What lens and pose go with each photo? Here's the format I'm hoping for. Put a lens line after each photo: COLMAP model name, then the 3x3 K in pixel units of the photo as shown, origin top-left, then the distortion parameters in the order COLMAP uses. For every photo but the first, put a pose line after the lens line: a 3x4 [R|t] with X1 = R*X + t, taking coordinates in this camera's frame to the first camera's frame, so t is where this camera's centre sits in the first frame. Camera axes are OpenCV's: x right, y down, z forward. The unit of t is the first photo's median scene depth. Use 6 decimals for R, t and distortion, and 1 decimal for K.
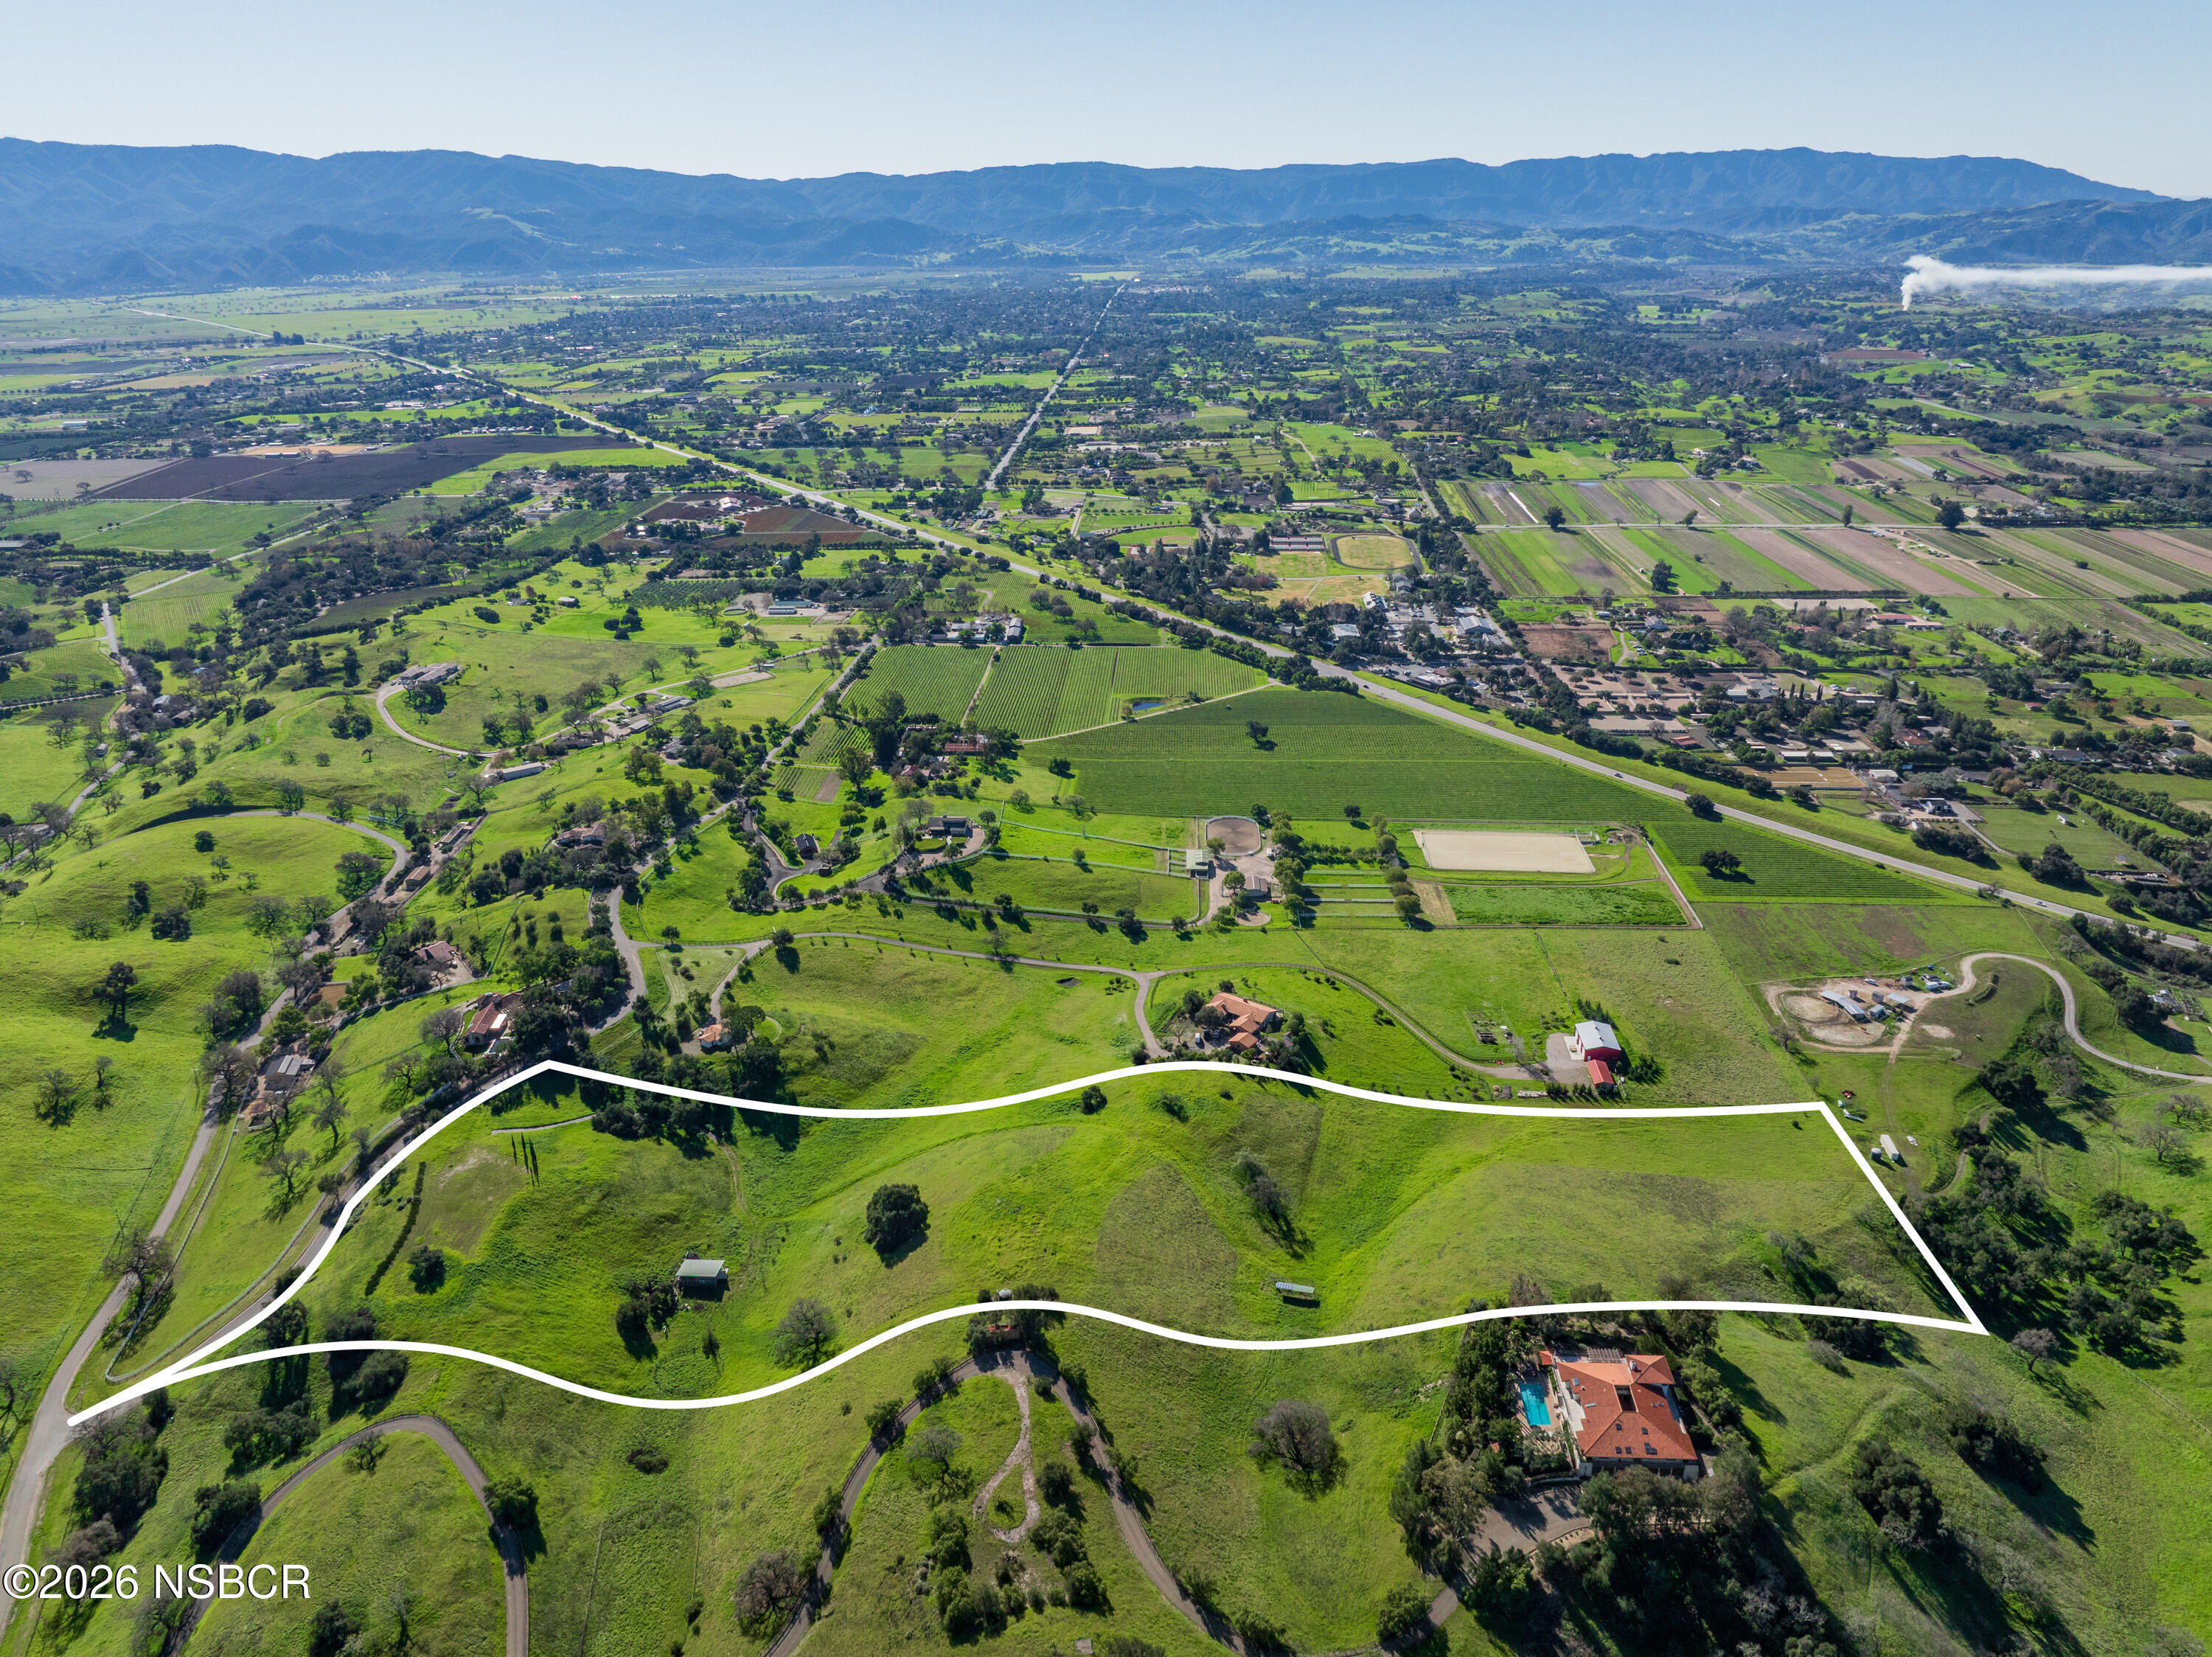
lens RADIAL K [[1845.9, 0, 1106.0], [0, 1845.9, 828.5], [0, 0, 1]] dist [-0.097127, 0.096252]
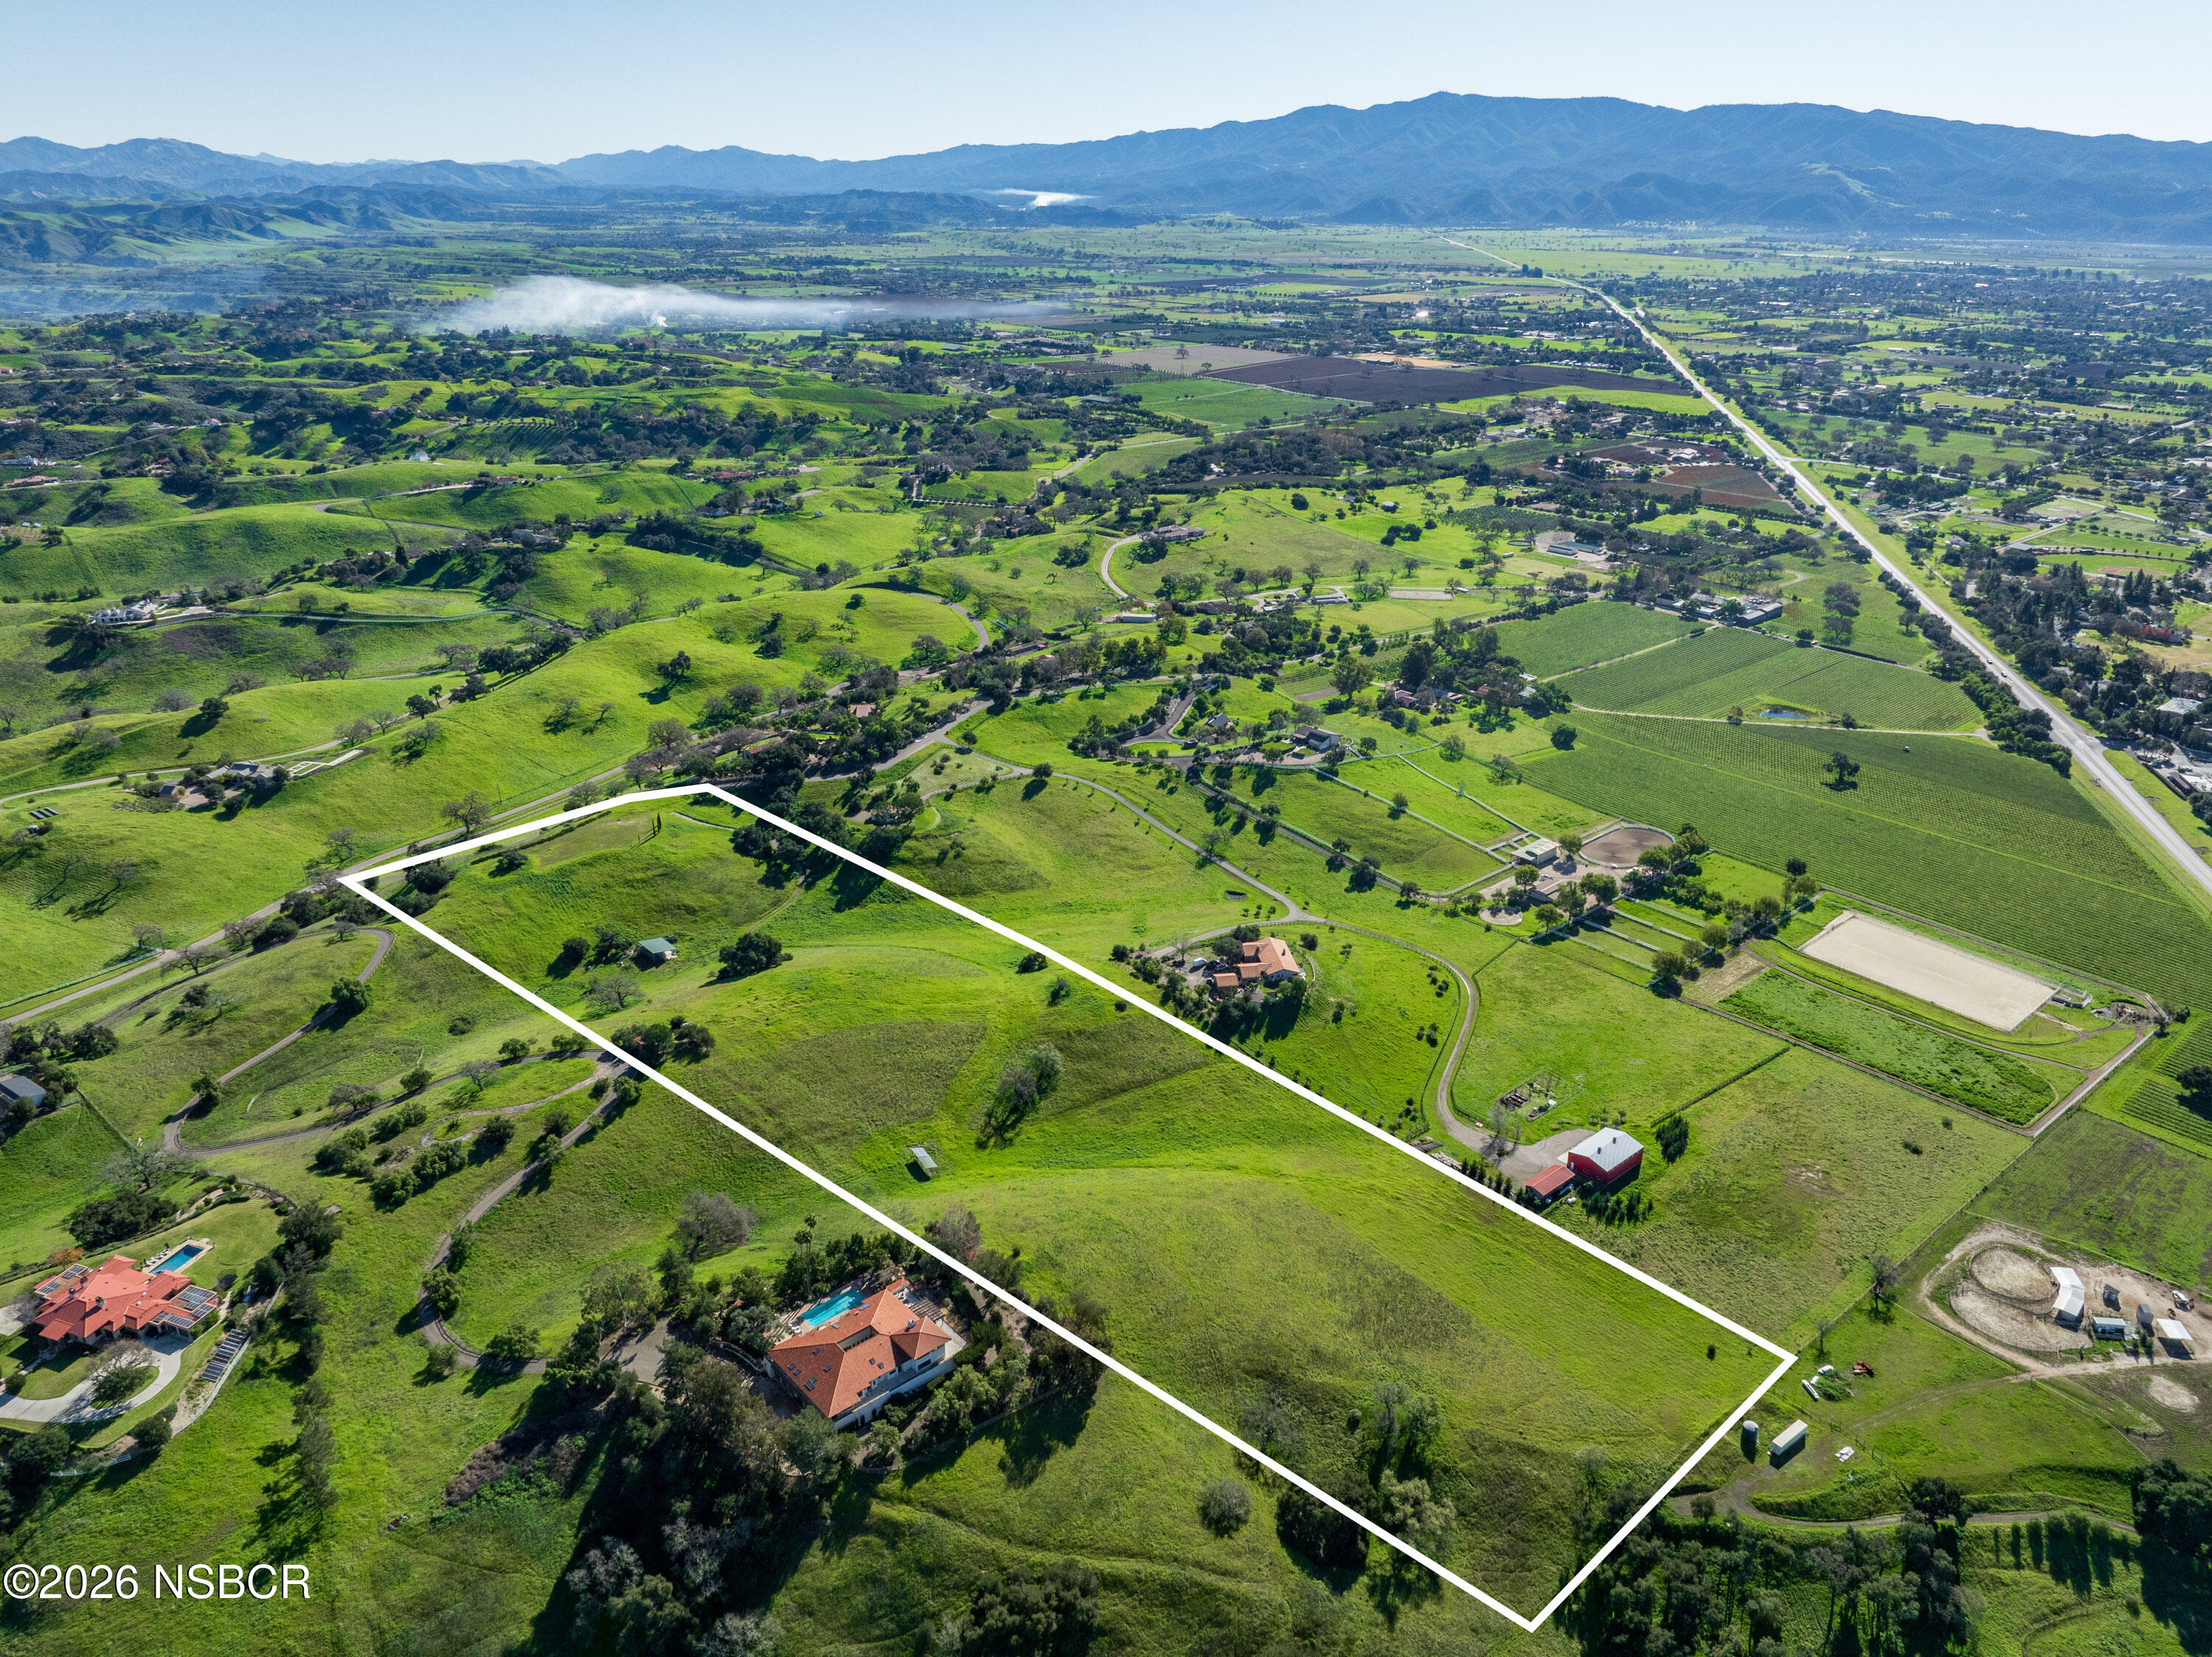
lens RADIAL K [[1848.0, 0, 1106.0], [0, 1848.0, 828.5], [0, 0, 1]] dist [-0.025816, -0.045162]
pose [[0.621324, 0.271897, -0.734866, 0.529342], [-0.270514, 0.954633, 0.124492, -0.043543], [0.735377, 0.121441, 0.666688, 0.241499]]
